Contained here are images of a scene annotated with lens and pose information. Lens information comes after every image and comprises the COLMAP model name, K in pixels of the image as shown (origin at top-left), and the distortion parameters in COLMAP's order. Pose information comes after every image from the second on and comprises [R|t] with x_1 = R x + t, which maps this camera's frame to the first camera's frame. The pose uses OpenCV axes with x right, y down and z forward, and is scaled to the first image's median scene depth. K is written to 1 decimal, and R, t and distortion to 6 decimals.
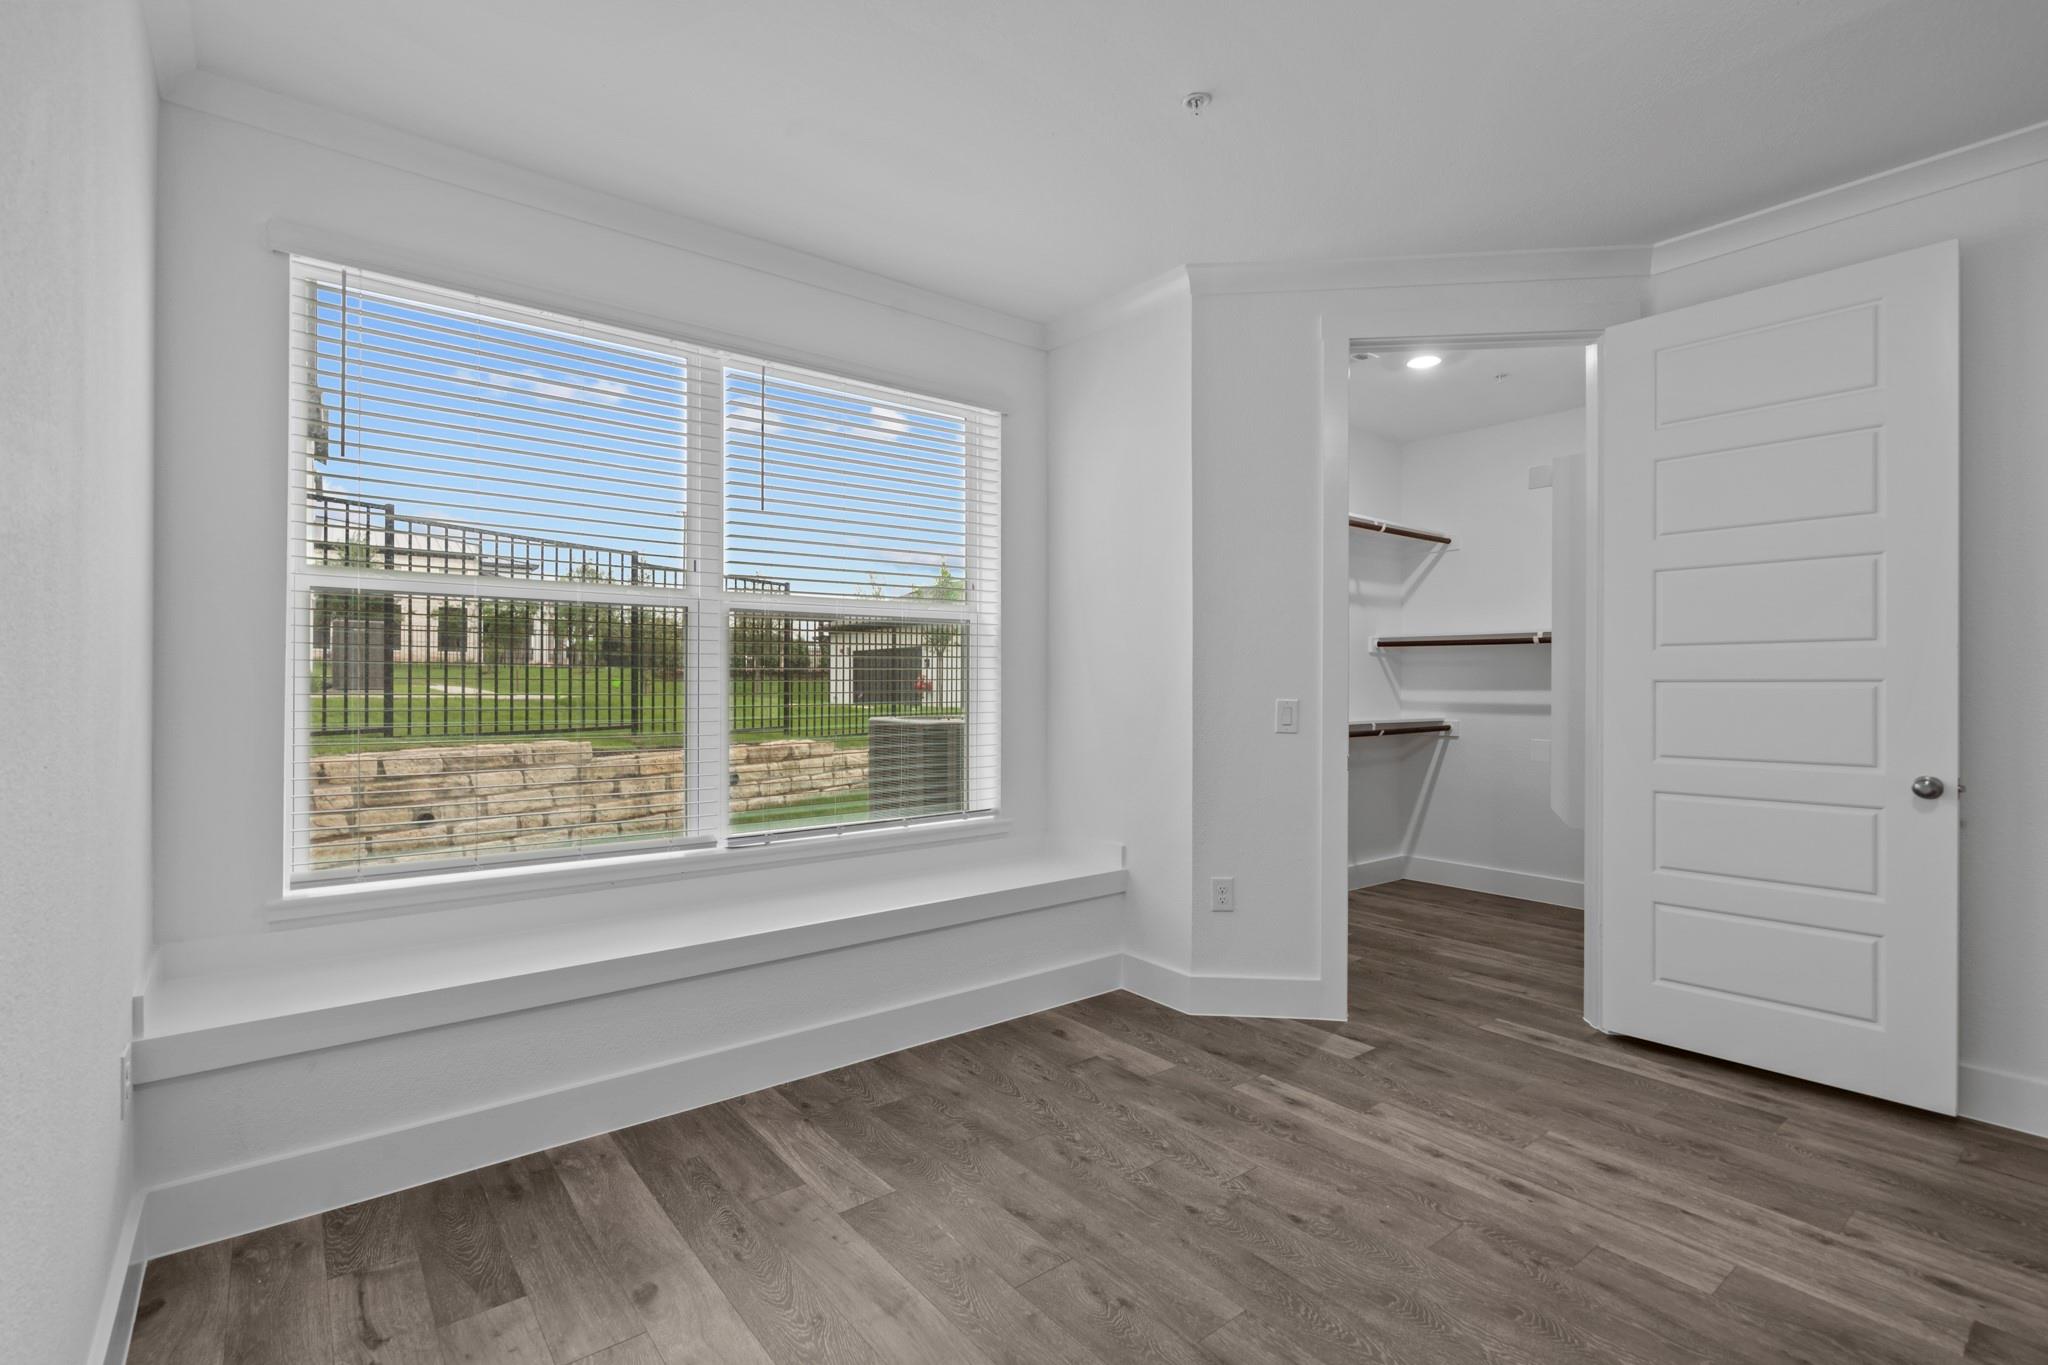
lens RADIAL K [[936.2, 0, 1008.6], [0, 936.2, 688.3], [0, 0, 1]] dist [-0.001402, 0.000607]
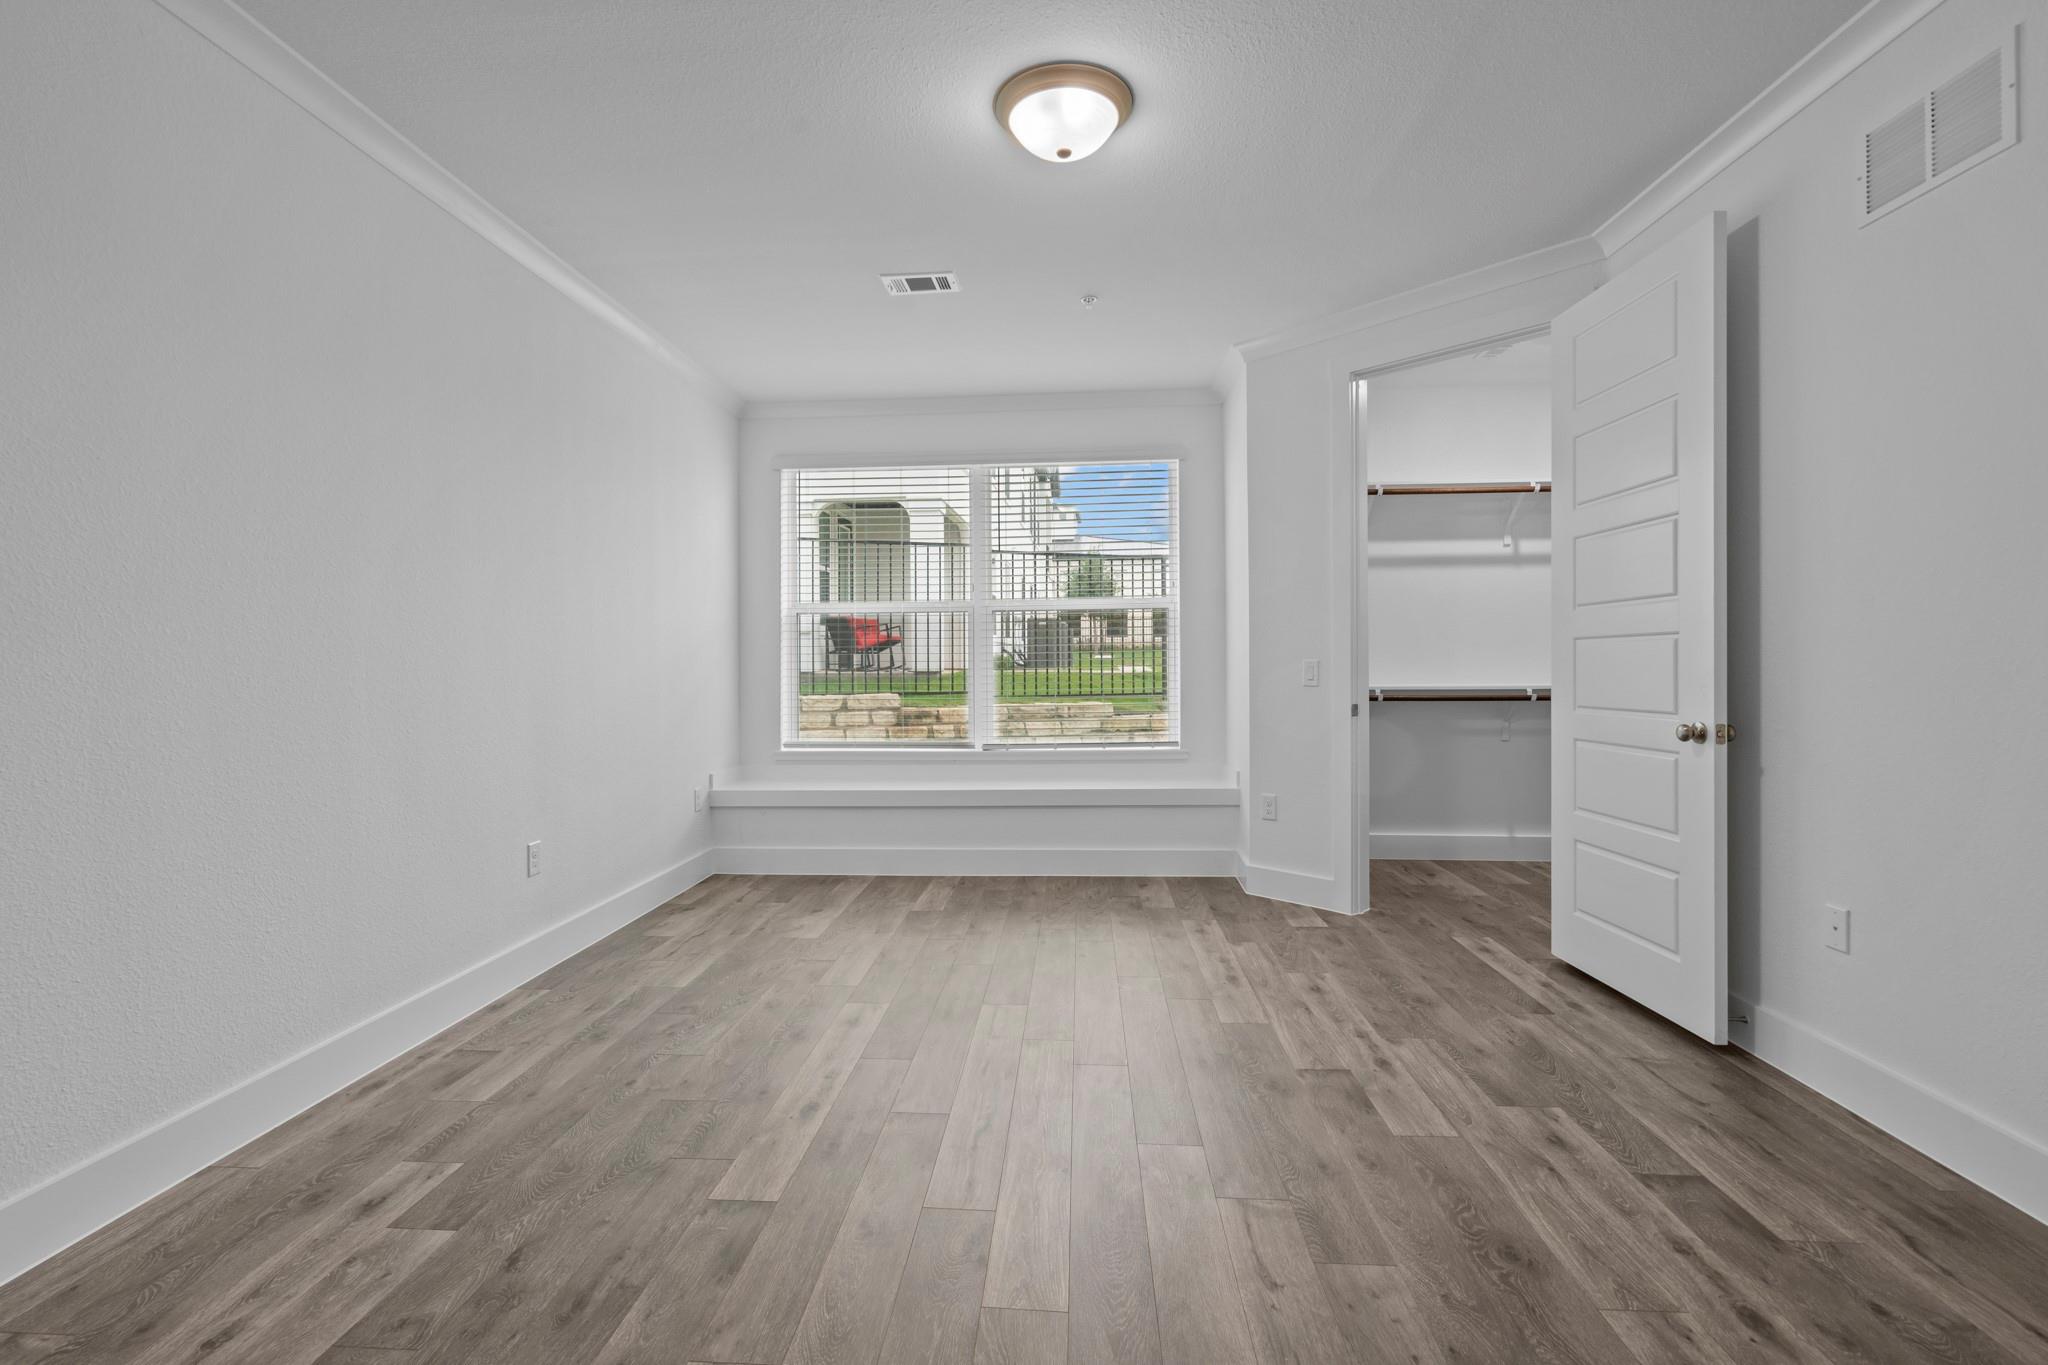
lens RADIAL K [[933.9, 0, 1012.3], [0, 933.9, 667.1], [0, 0, 1]] dist [-0.001776, 0.000550]
pose [[0.743177, -0.007765, -0.669050, 1.061159], [0.006496, 0.999969, -0.004389, 0.030575], [0.669063, -0.001084, 0.743205, -0.288765]]
